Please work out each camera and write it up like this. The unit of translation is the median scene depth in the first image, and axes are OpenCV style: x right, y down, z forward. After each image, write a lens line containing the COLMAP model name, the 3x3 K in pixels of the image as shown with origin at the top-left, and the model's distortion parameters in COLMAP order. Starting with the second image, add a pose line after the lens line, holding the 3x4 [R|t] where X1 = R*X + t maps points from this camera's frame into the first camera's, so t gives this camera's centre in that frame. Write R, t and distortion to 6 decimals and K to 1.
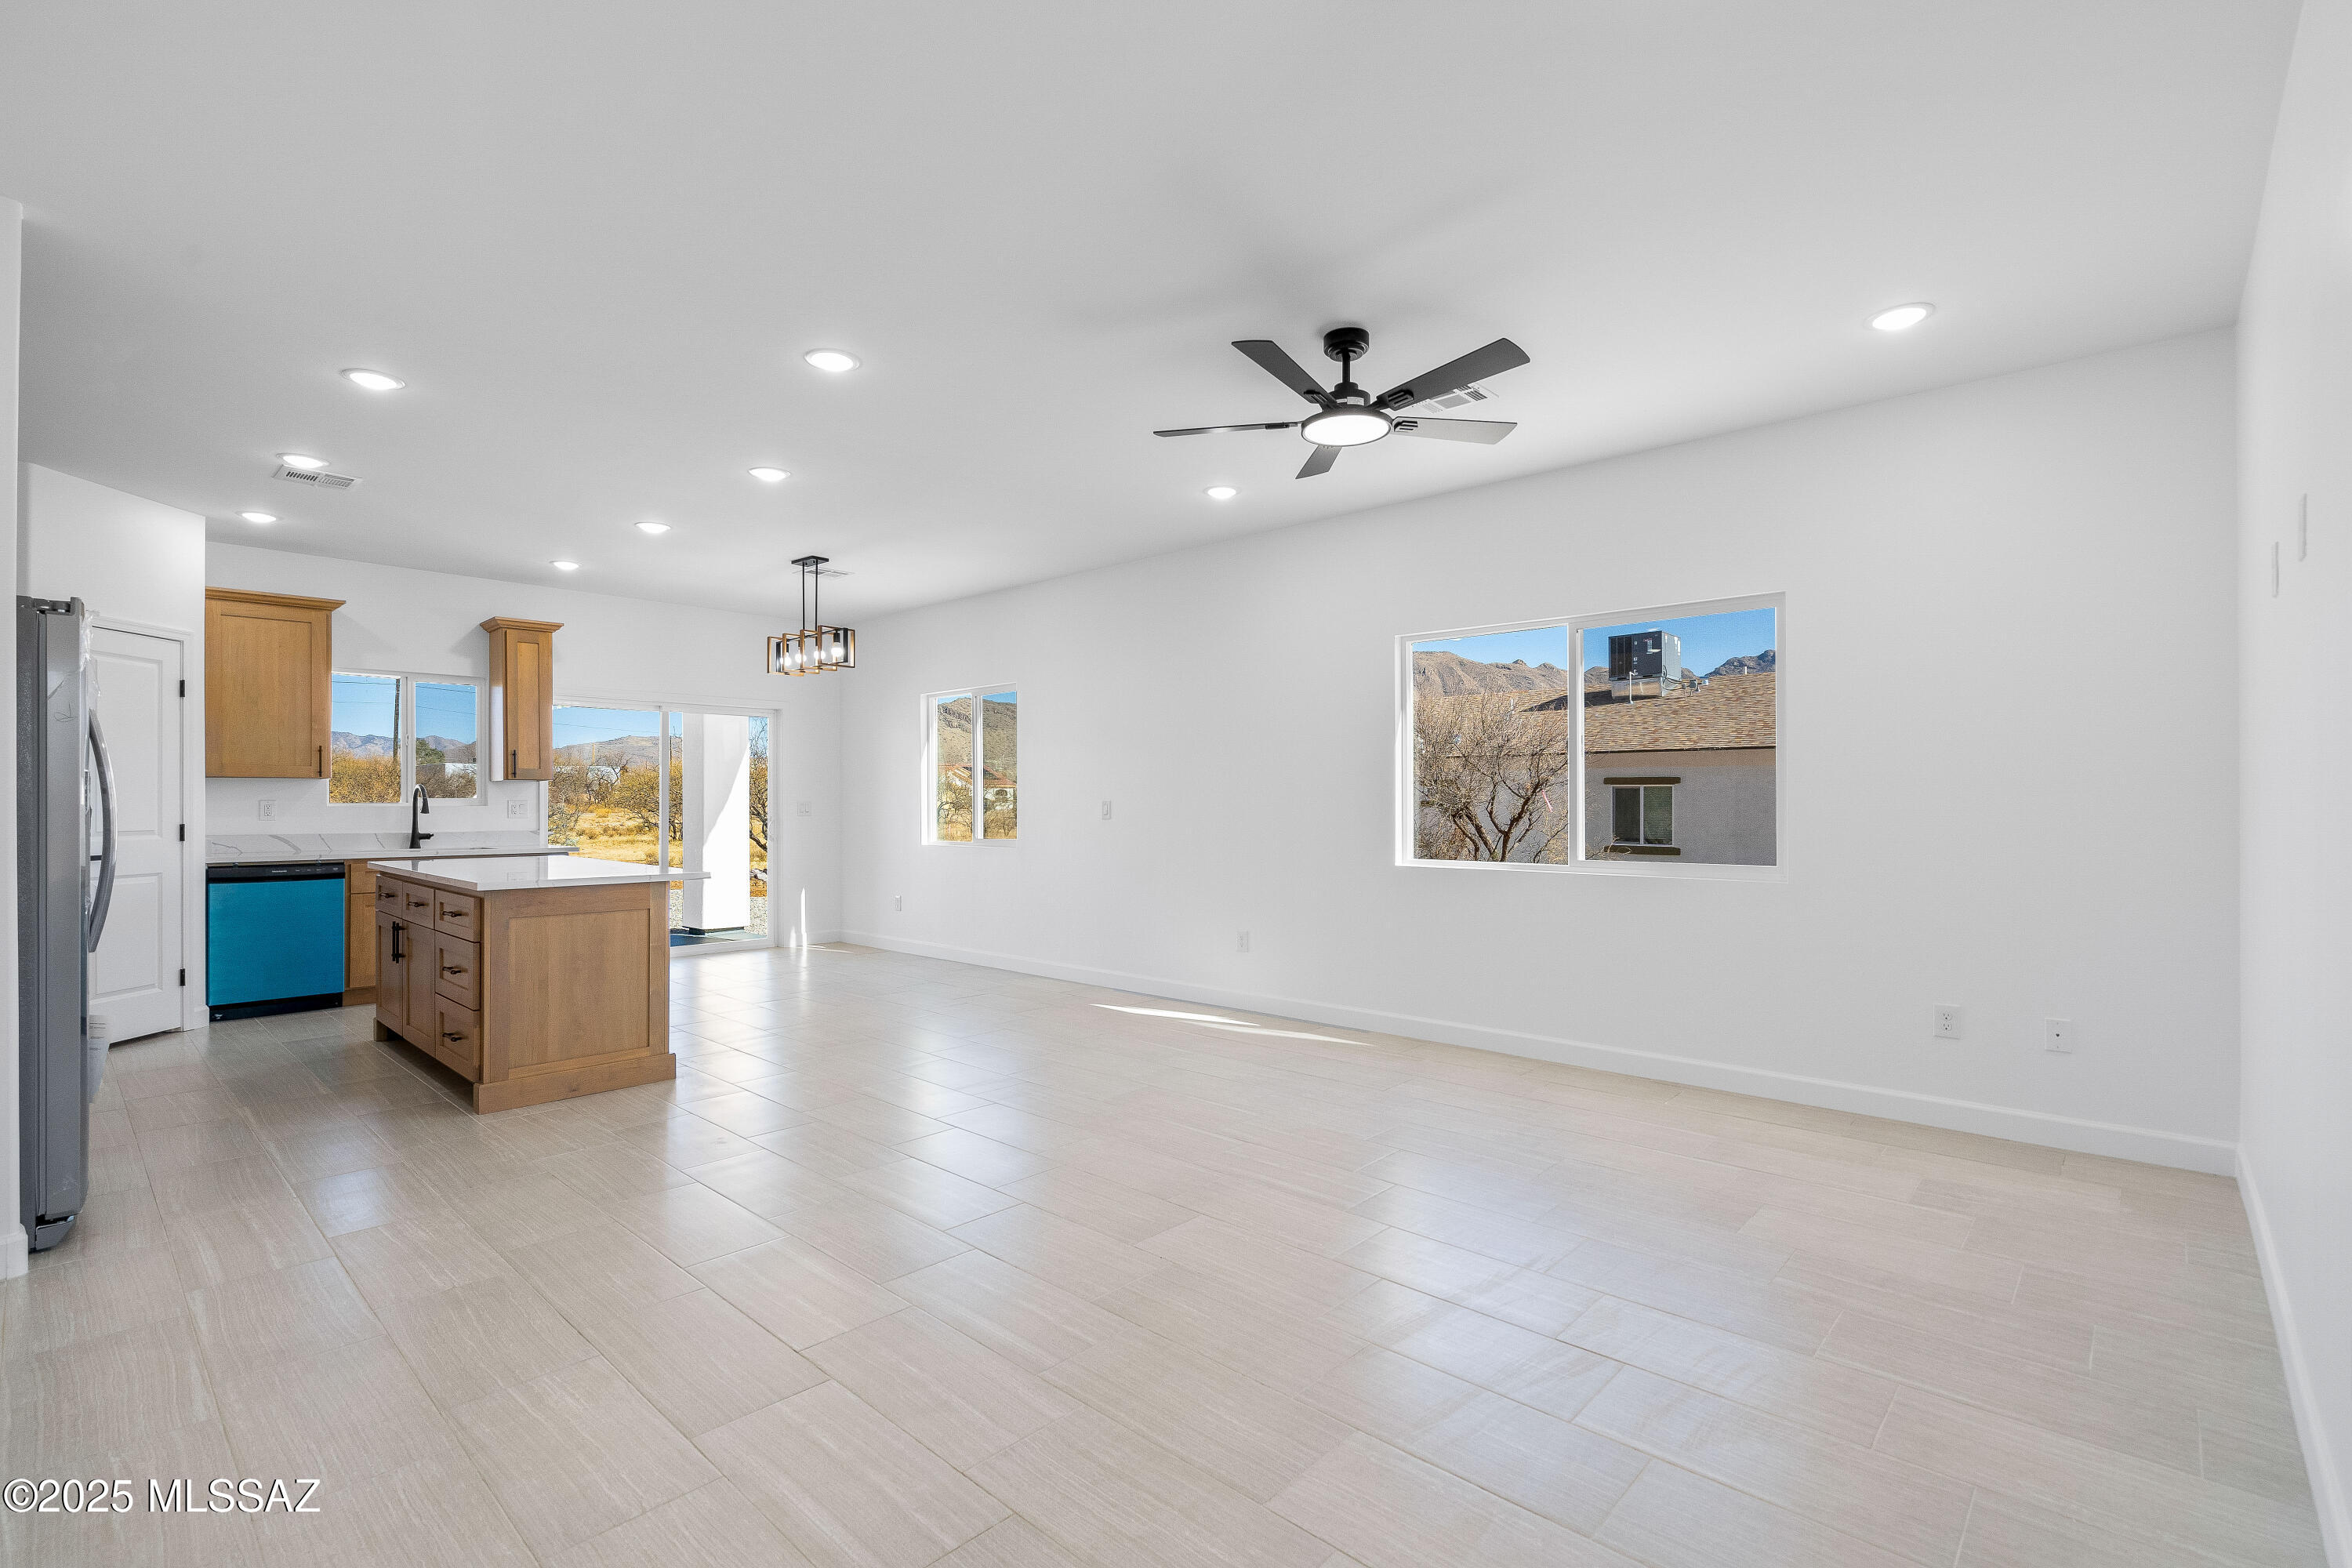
lens RADIAL K [[1050.7, 0, 1155.0], [0, 1050.7, 800.9], [0, 0, 1]] dist [-0.000047, 0.000090]
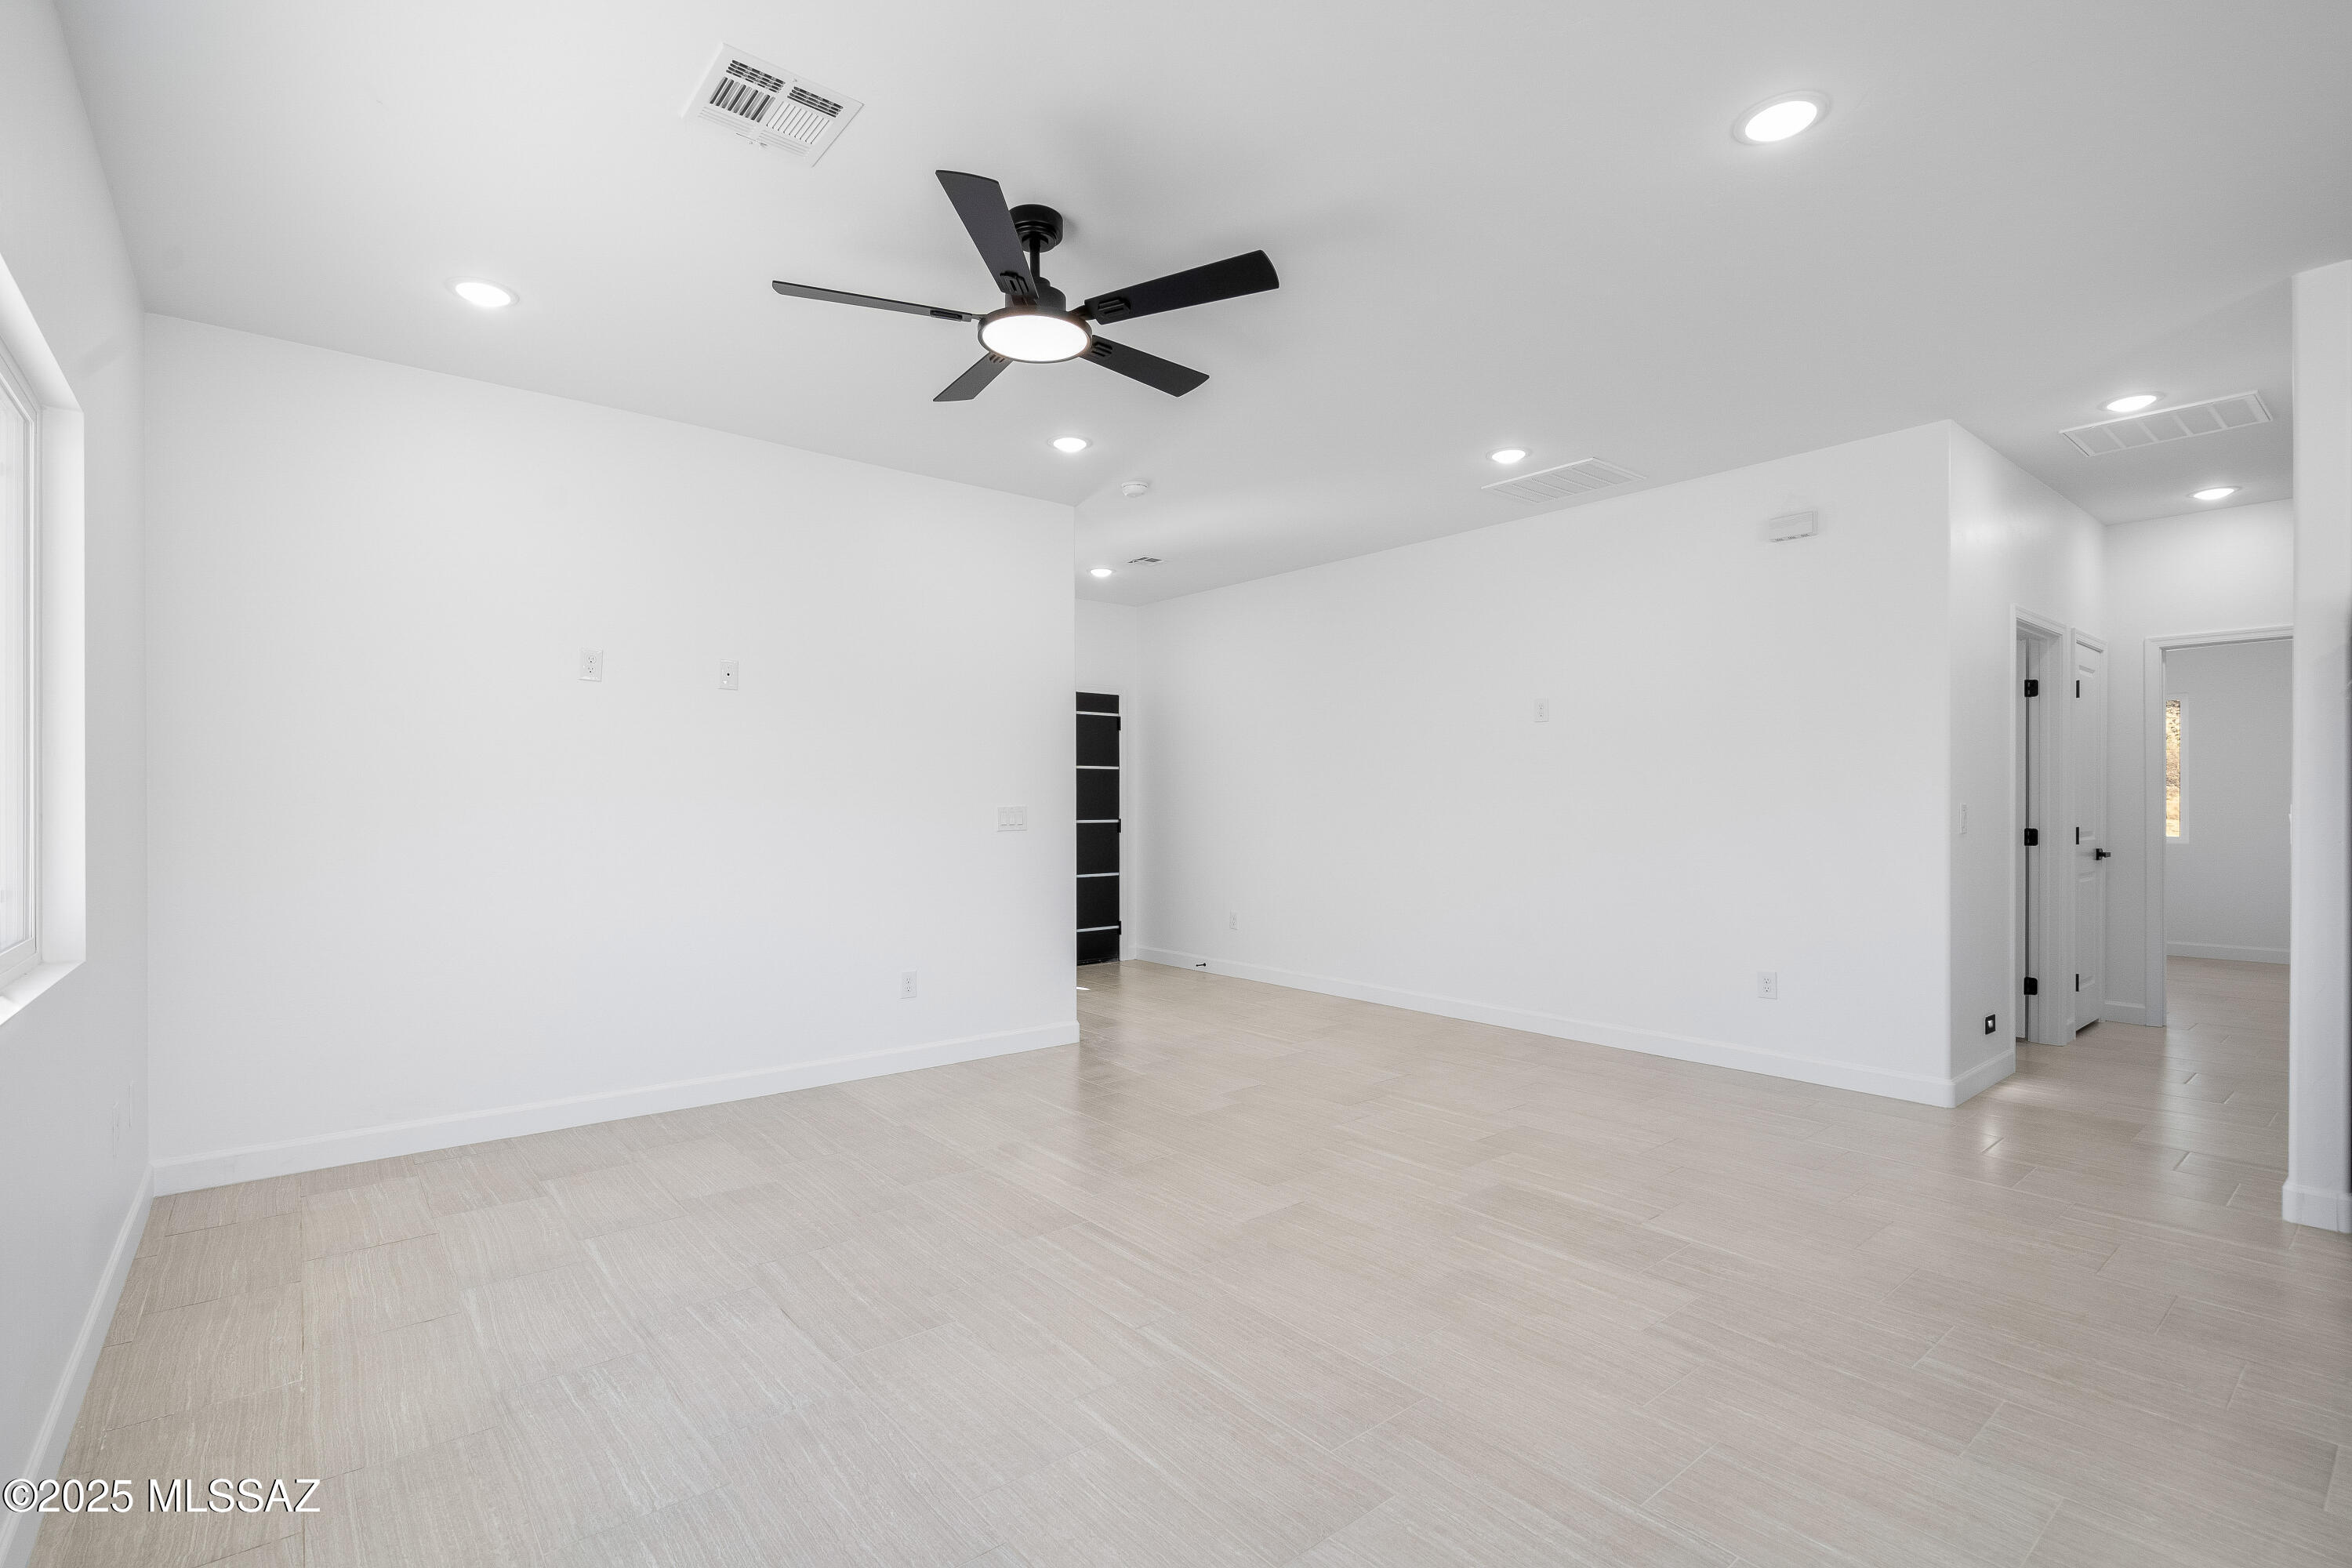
lens RADIAL K [[1062.2, 0, 1150.3], [0, 1062.2, 806.4], [0, 0, 1]] dist [-0.000487, 0.000132]
pose [[-0.991737, 0.001594, 0.128280, -0.002124], [0.001723, 0.999998, 0.000895, -0.001158], [-0.128278, 0.001109, -0.991738, 1.078700]]
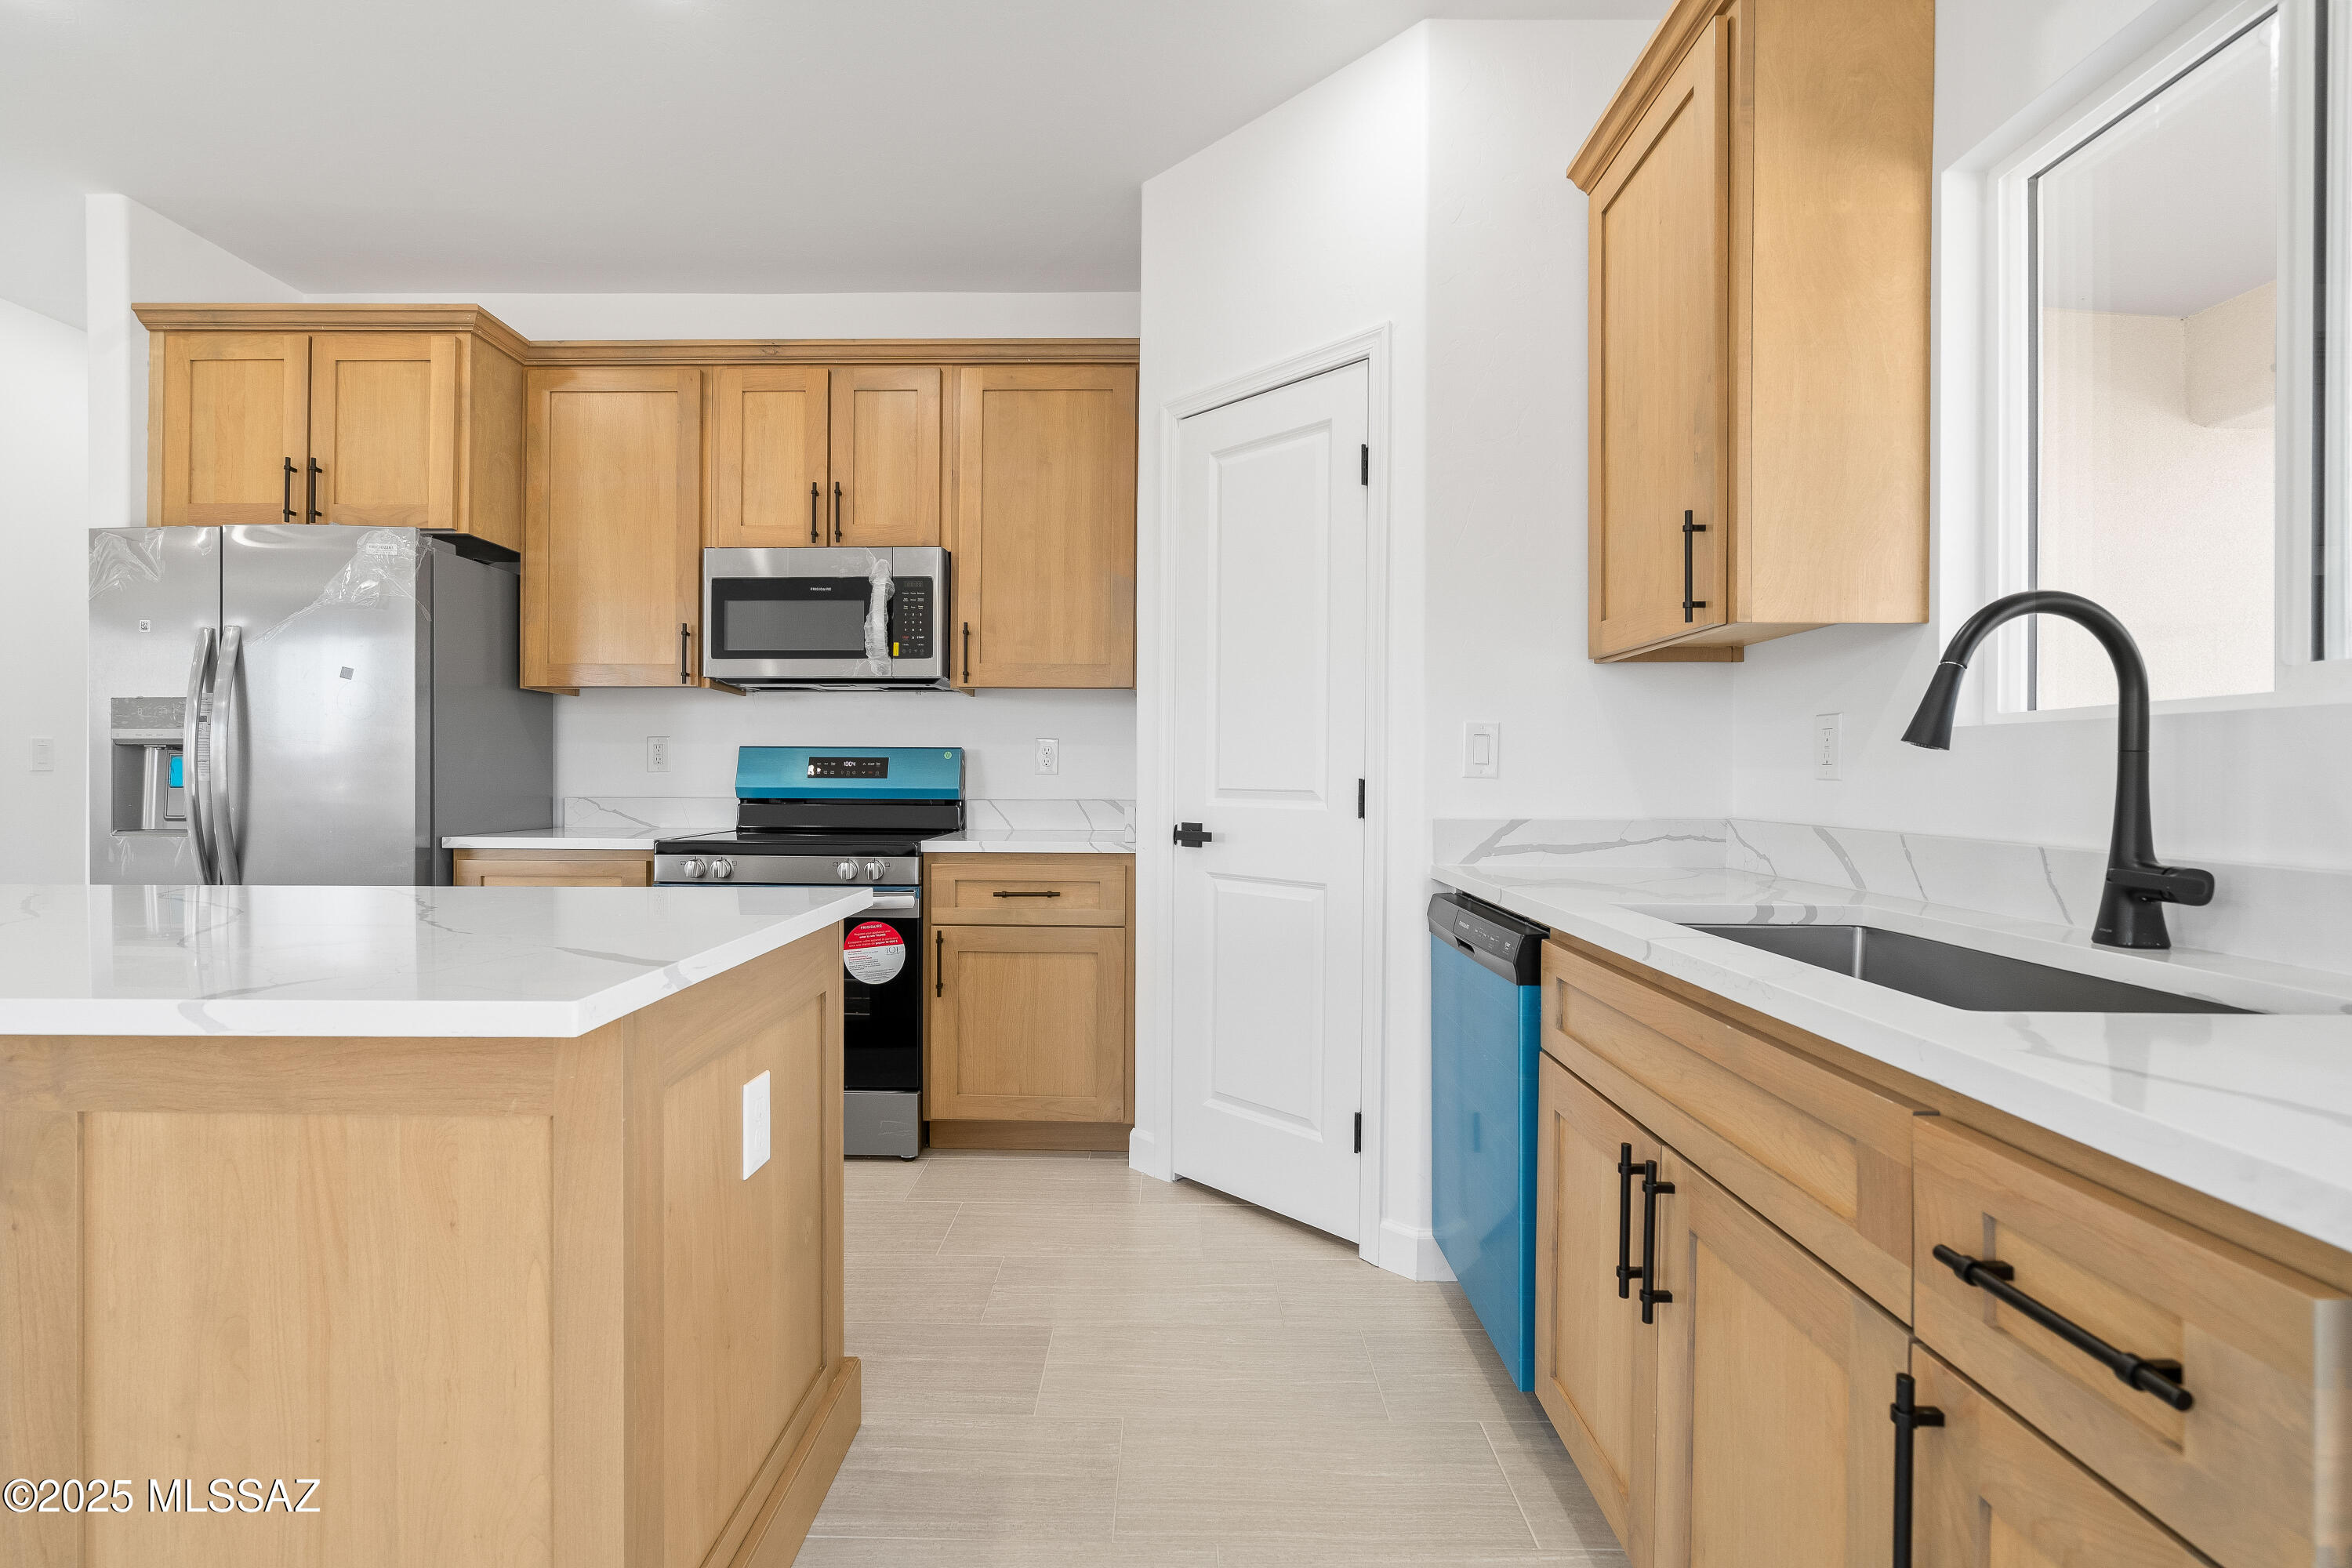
lens RADIAL K [[1071.5, 0, 1157.6], [0, 1071.5, 779.8], [0, 0, 1]] dist [-0.003683, 0.000495]
pose [[-0.740109, 0.000316, -0.672487, -0.548829], [-0.003769, 0.999982, 0.004617, 0.020161], [0.672477, 0.005952, -0.740094, 1.231276]]
